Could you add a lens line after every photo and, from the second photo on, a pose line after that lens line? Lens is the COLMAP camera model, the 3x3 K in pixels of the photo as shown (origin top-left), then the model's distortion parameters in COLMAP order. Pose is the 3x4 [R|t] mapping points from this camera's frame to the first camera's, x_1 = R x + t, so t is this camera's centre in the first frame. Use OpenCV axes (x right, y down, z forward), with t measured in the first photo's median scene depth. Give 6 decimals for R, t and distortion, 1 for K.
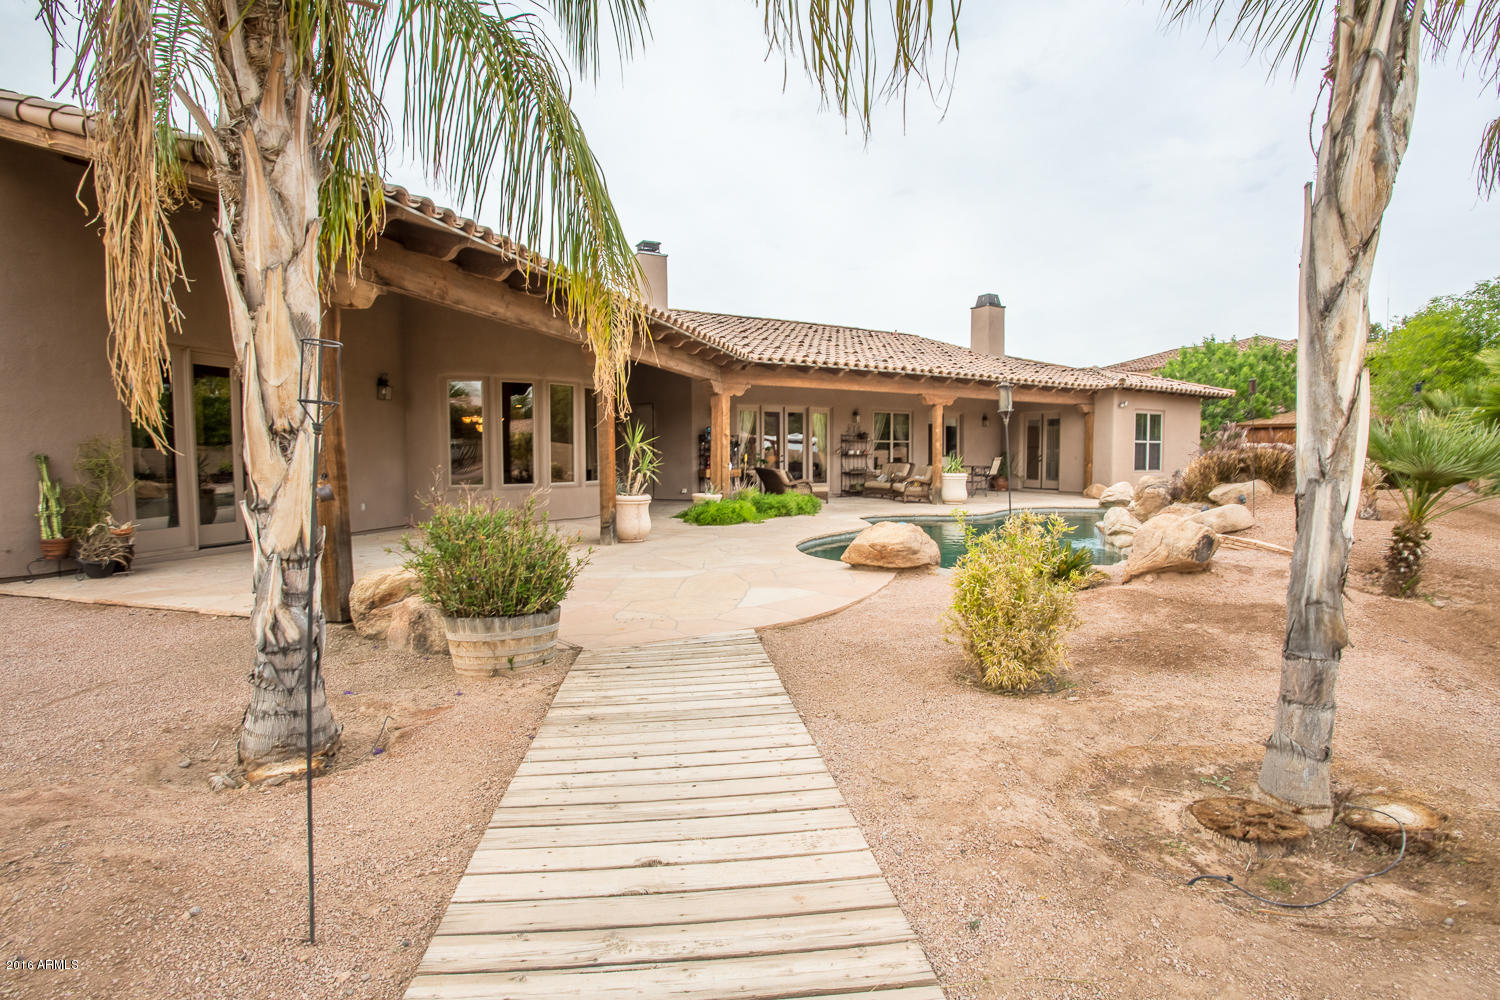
lens RADIAL K [[745.8, 0, 745.1], [0, 745.8, 493.0], [0, 0, 1]] dist [-0.071015, 0.035445]
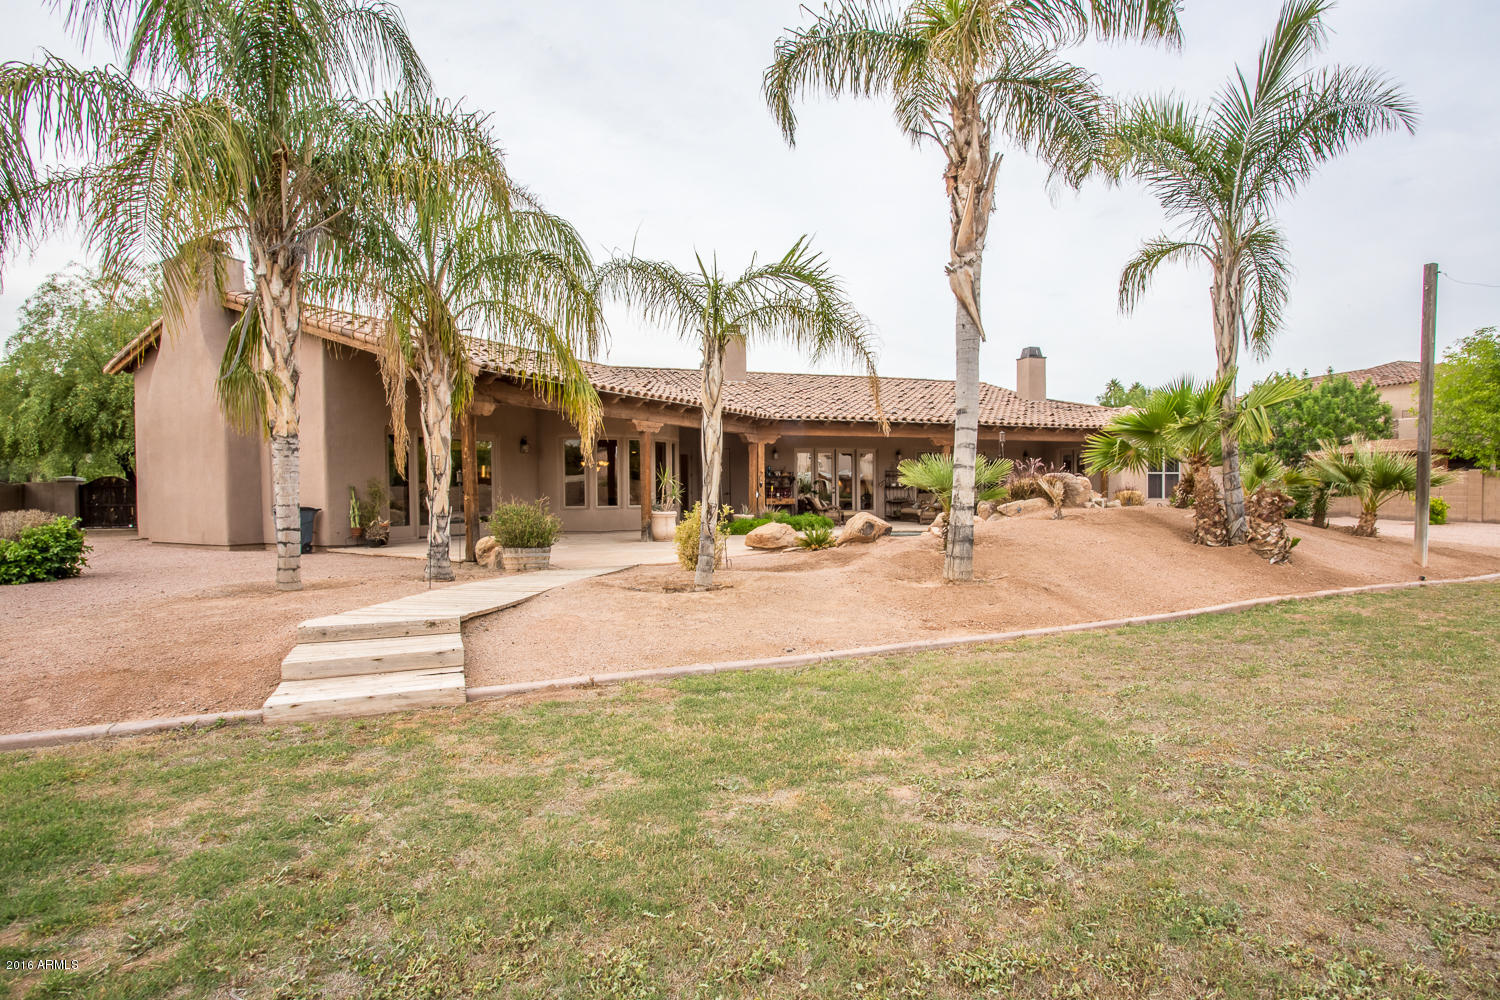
lens RADIAL K [[745.8, 0, 745.1], [0, 745.8, 493.0], [0, 0, 1]] dist [-0.071015, 0.035445]
pose [[0.971115, -0.005606, -0.238544, 0.569244], [-0.006246, 0.998784, -0.048896, 0.058165], [0.238528, 0.048974, 0.969900, -0.711721]]
